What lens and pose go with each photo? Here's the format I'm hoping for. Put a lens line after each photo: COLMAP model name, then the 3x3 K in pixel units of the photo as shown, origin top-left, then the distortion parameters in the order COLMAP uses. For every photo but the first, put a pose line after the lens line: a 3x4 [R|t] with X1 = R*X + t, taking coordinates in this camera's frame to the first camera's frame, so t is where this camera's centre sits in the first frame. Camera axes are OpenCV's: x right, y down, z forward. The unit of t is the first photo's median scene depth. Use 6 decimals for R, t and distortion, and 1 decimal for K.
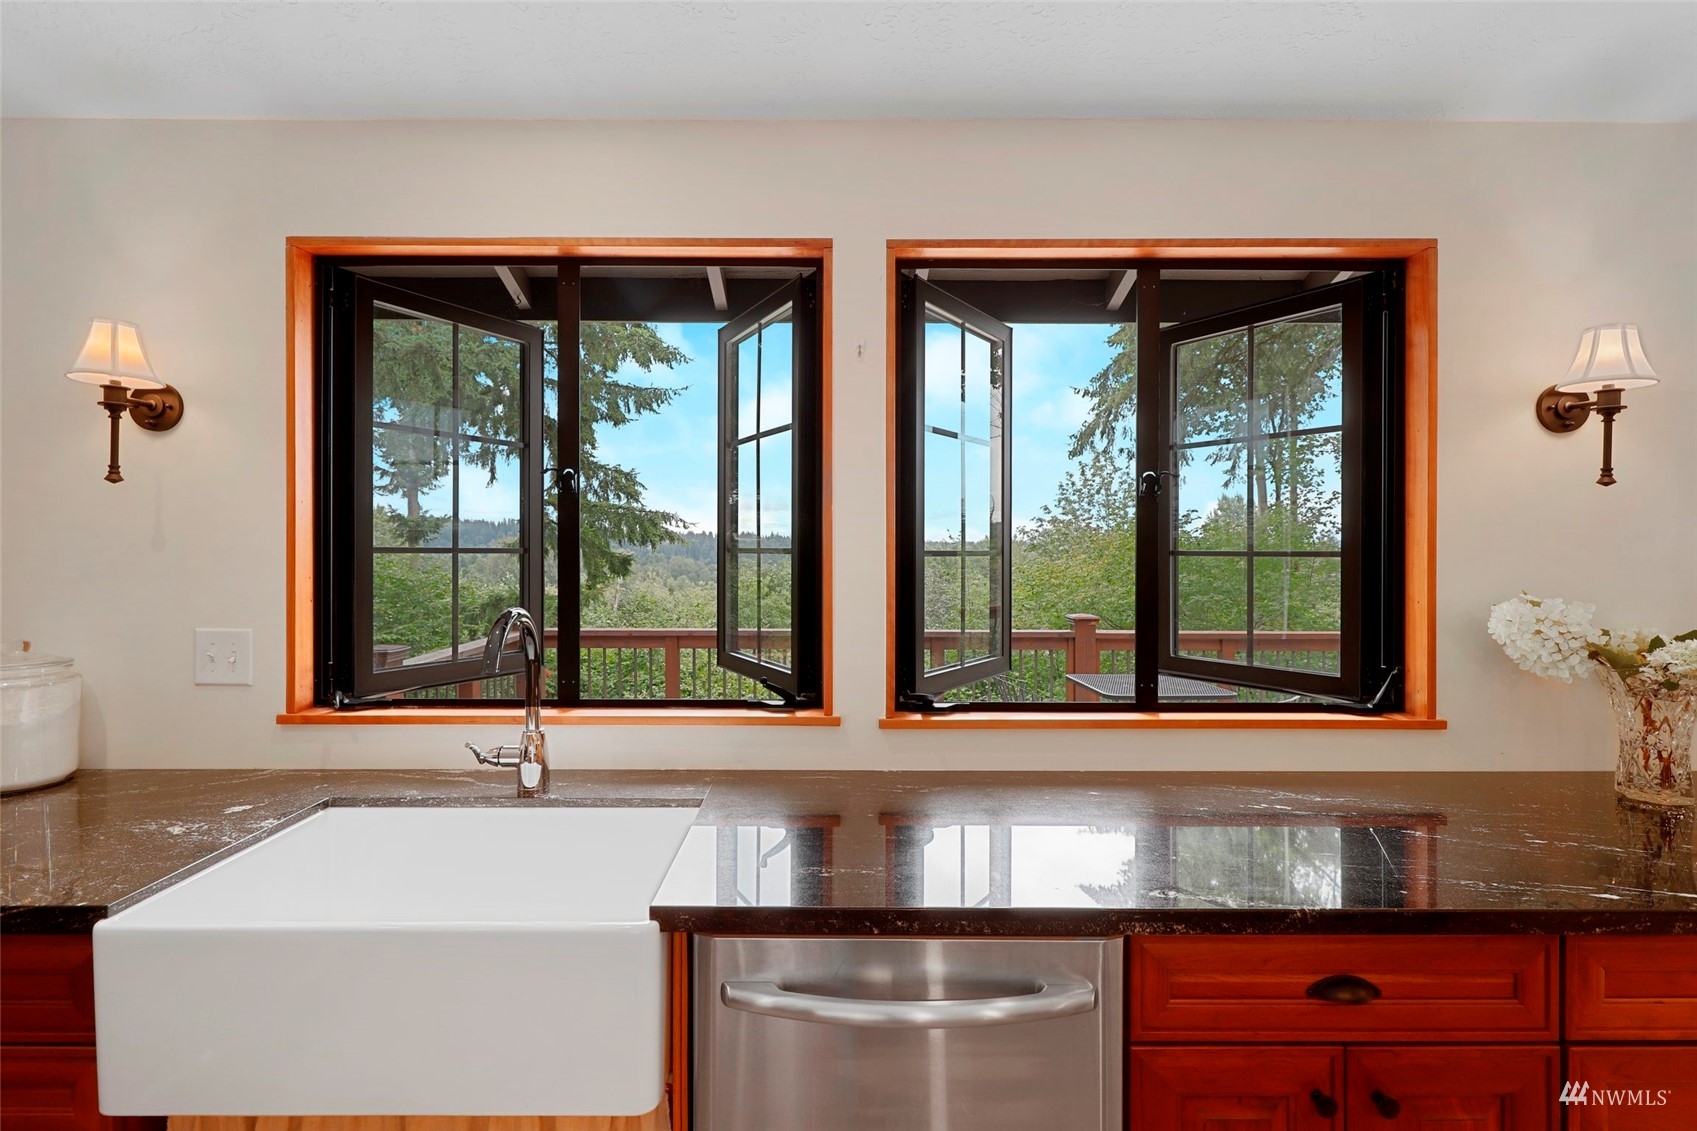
lens RADIAL K [[765.8, 0, 839.3], [0, 765.8, 543.3], [0, 0, 1]] dist [-0.000200, -0.000641]
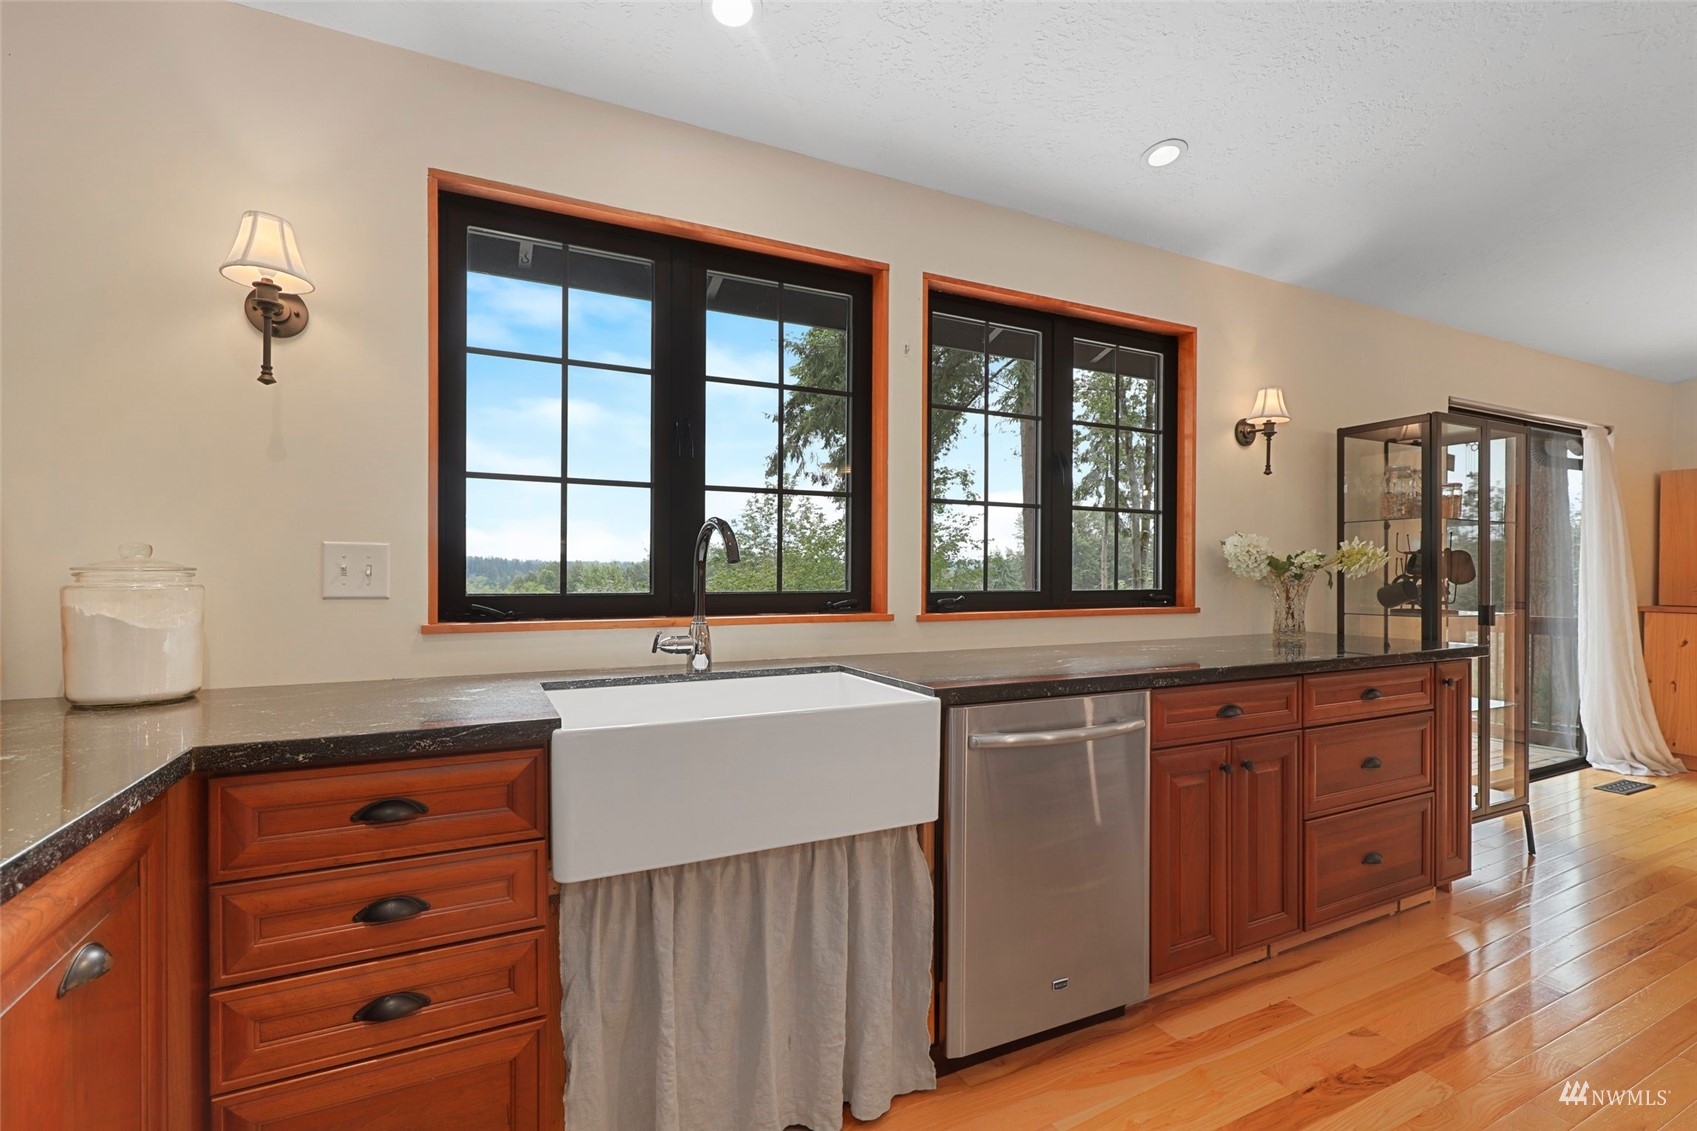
lens RADIAL K [[768.0, 0, 848.5], [0, 768.0, 565.5], [0, 0, 1]] dist [0.001088, 0.000088]
pose [[0.894961, 0.004733, 0.446119, -0.690436], [-0.003218, 0.999986, -0.004154, 0.147071], [-0.446132, 0.002282, 0.894964, -0.196016]]
